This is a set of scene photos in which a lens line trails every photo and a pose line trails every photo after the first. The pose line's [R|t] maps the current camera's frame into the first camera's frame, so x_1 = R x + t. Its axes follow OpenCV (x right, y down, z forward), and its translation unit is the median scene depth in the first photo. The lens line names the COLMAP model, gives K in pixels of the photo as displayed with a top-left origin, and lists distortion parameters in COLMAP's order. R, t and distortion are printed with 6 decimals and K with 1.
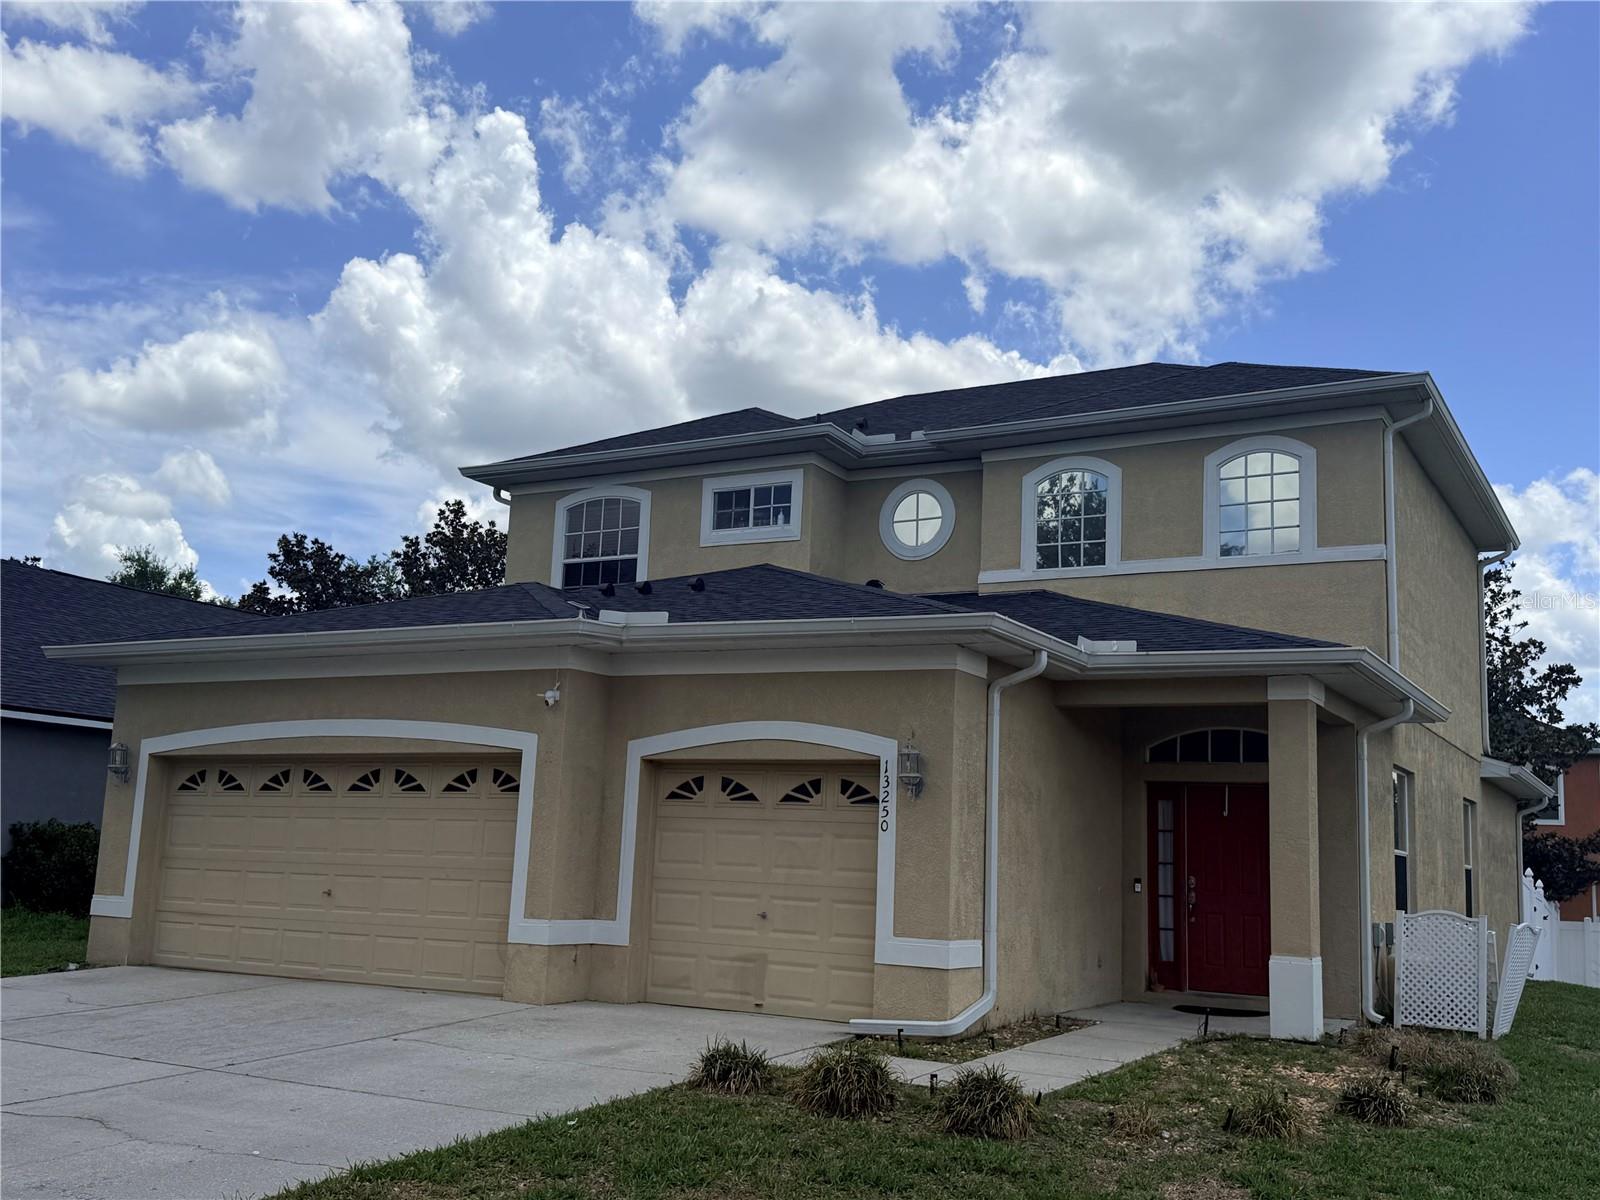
lens RADIAL K [[1568.9, 0, 800.0], [0, 1568.9, 600.0], [0, 0, 1]] dist [0.173022, -0.366032]
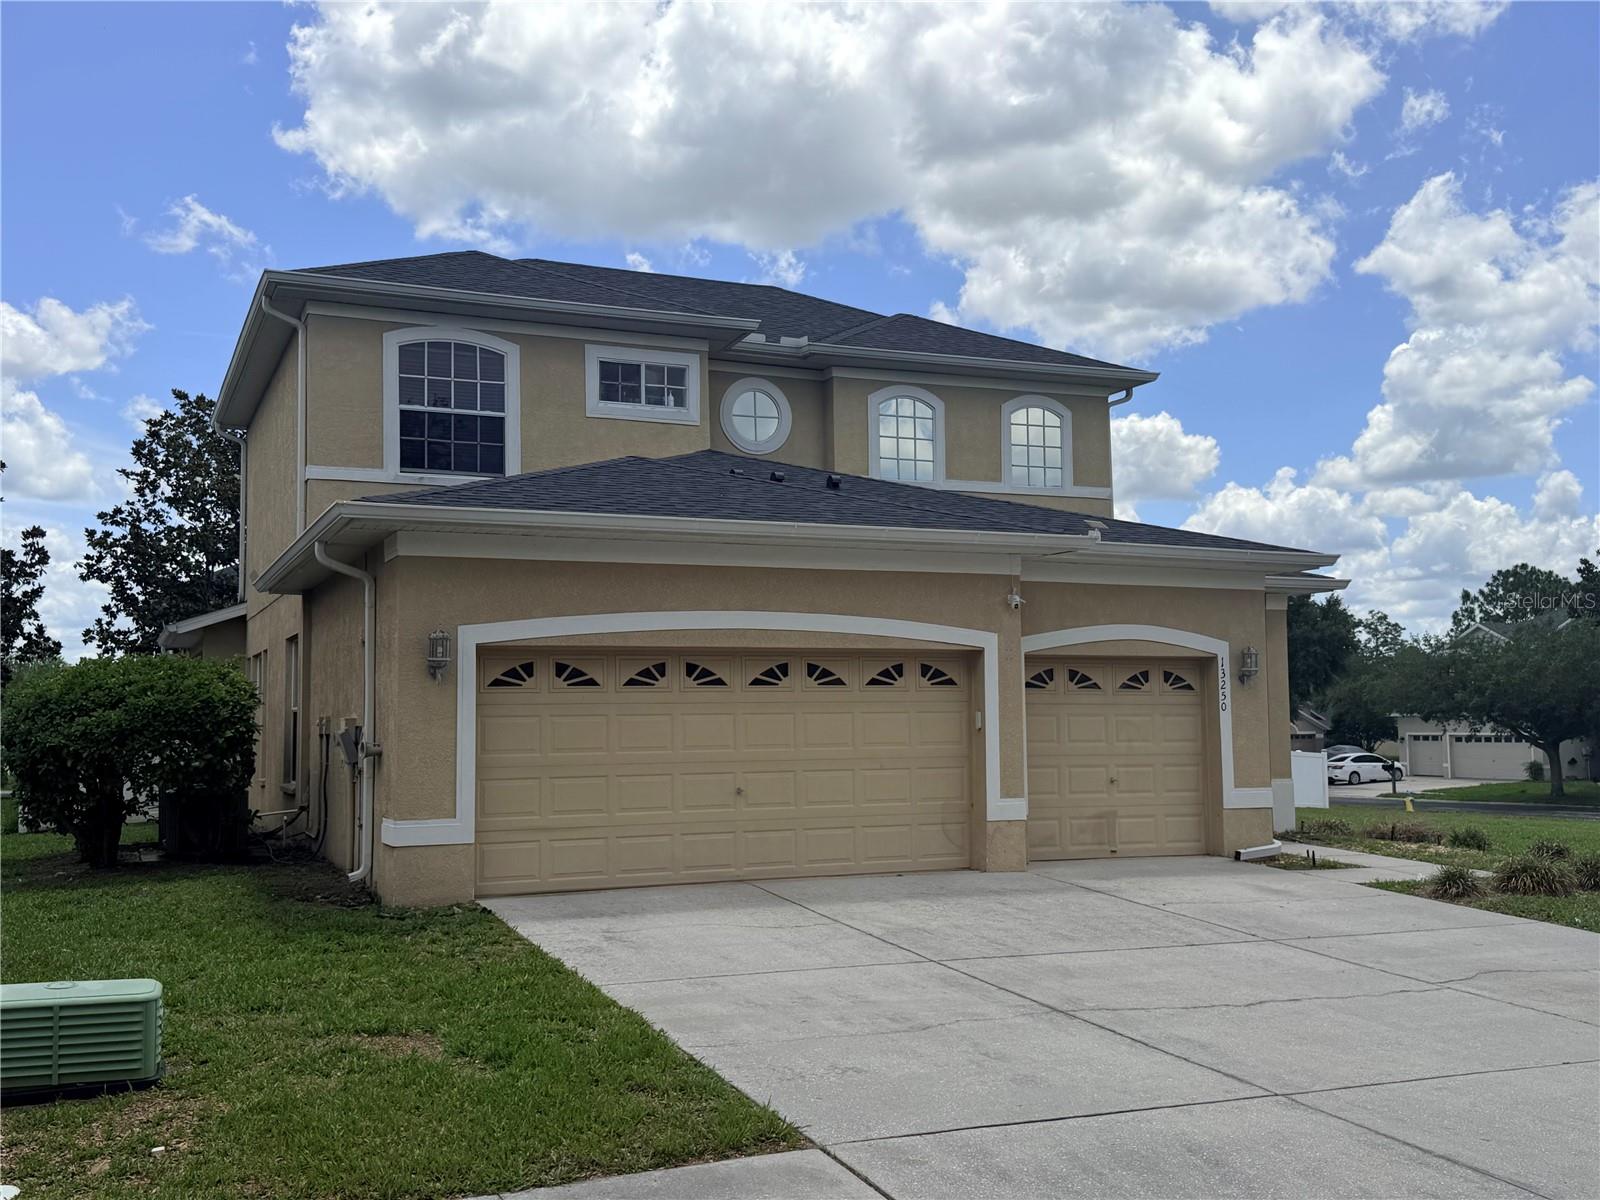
lens RADIAL K [[1583.9, 0, 800.0], [0, 1583.9, 600.0], [0, 0, 1]] dist [0.185025, -0.352207]
pose [[0.594559, 0.013885, 0.803932, -0.969279], [-0.101480, 0.993151, 0.057898, 0.010051], [-0.797622, -0.116006, 0.591897, 0.389956]]
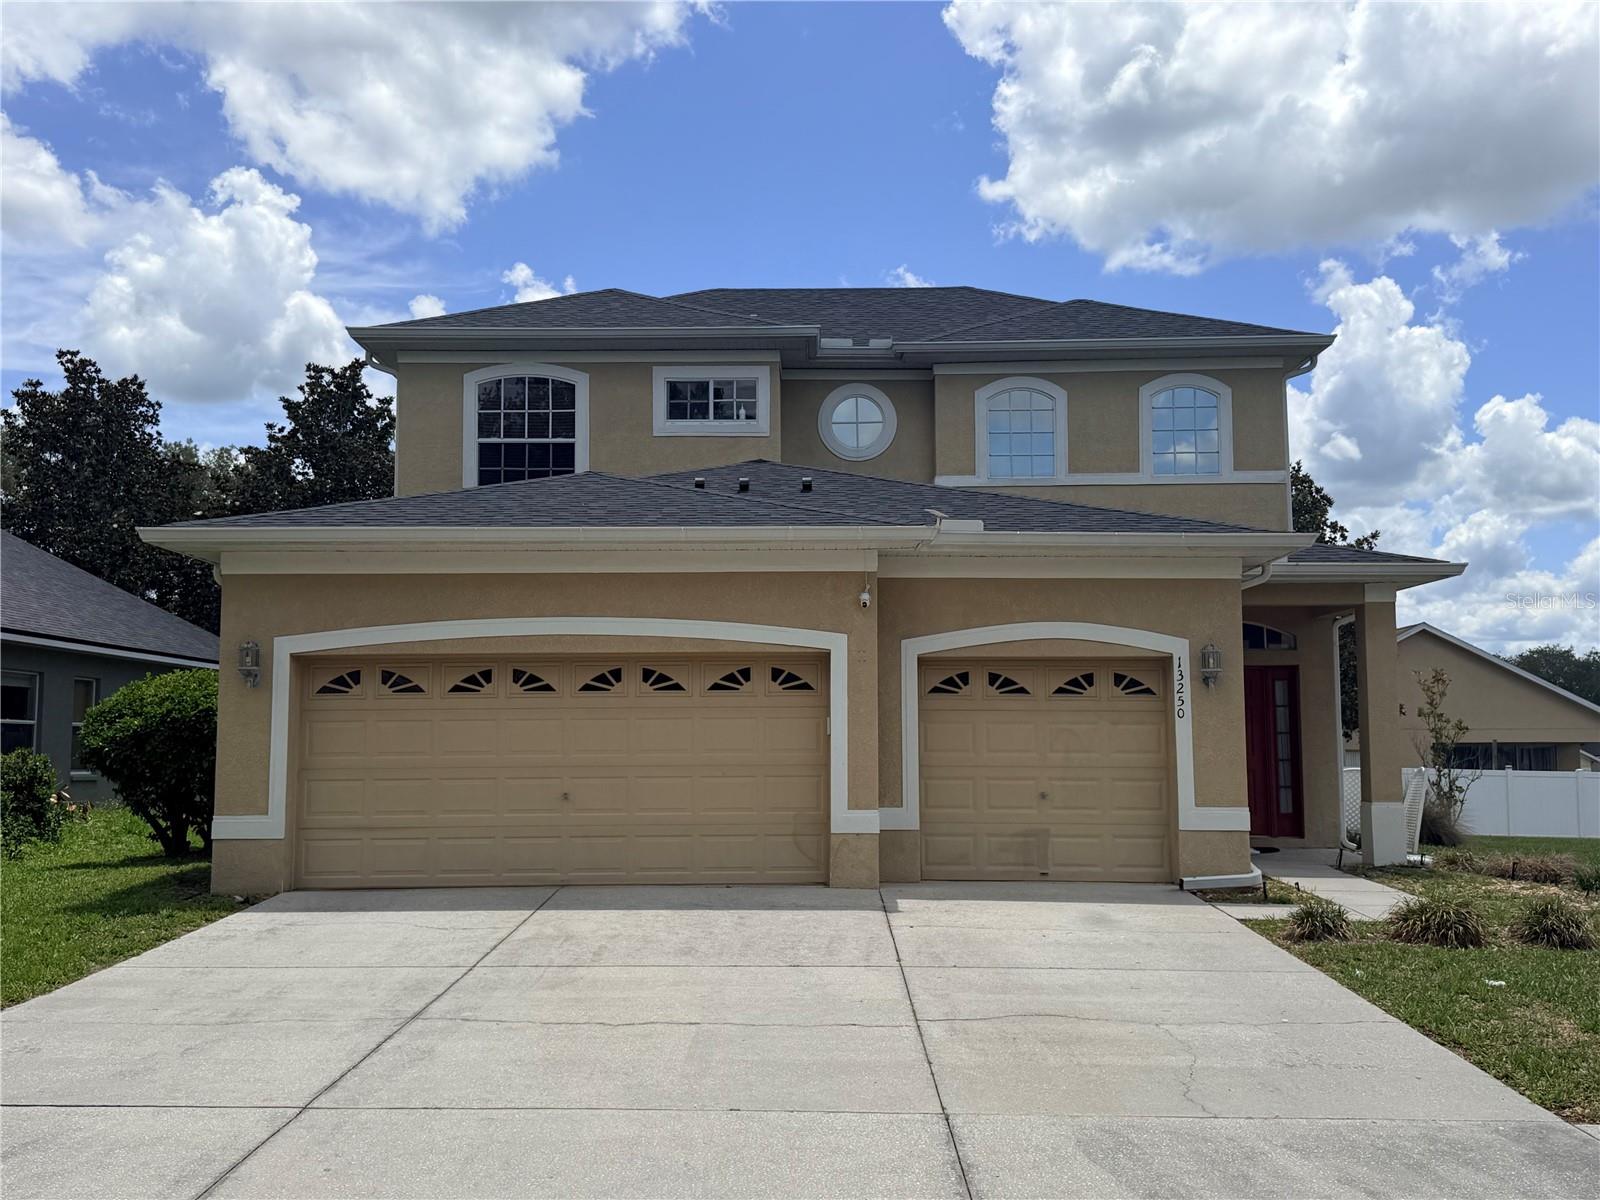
lens RADIAL K [[1568.9, 0, 800.0], [0, 1568.9, 600.0], [0, 0, 1]] dist [0.173022, -0.366032]
pose [[0.871899, 0.001749, 0.489682, -0.594467], [-0.043595, 0.996300, 0.074064, -0.010592], [-0.487741, -0.085924, 0.868750, 0.104087]]
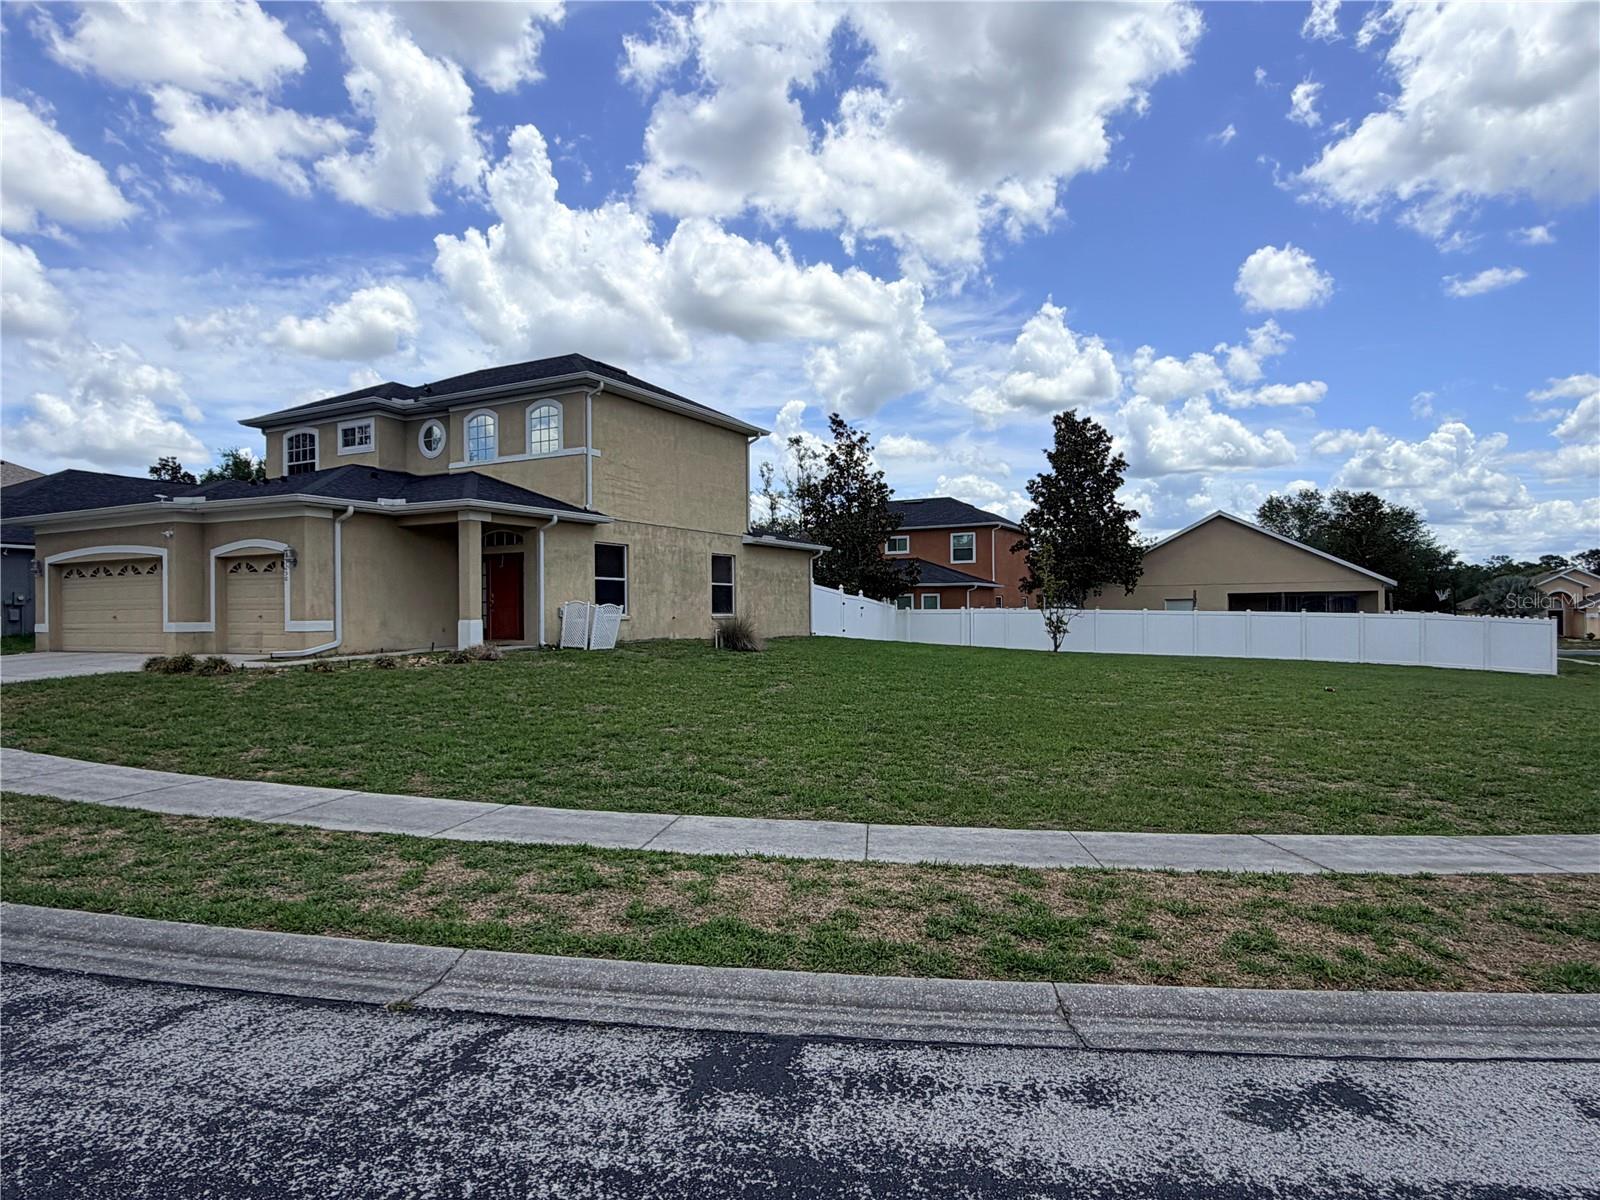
lens RADIAL K [[968.3, 0, 791.3], [0, 968.3, 605.4], [0, 0, 1]] dist [0.000256, -0.000763]
pose [[0.998412, -0.051091, 0.023753, 0.647084], [0.046573, 0.985628, 0.162385, -0.023253], [-0.031708, -0.161021, 0.986442, -0.446757]]
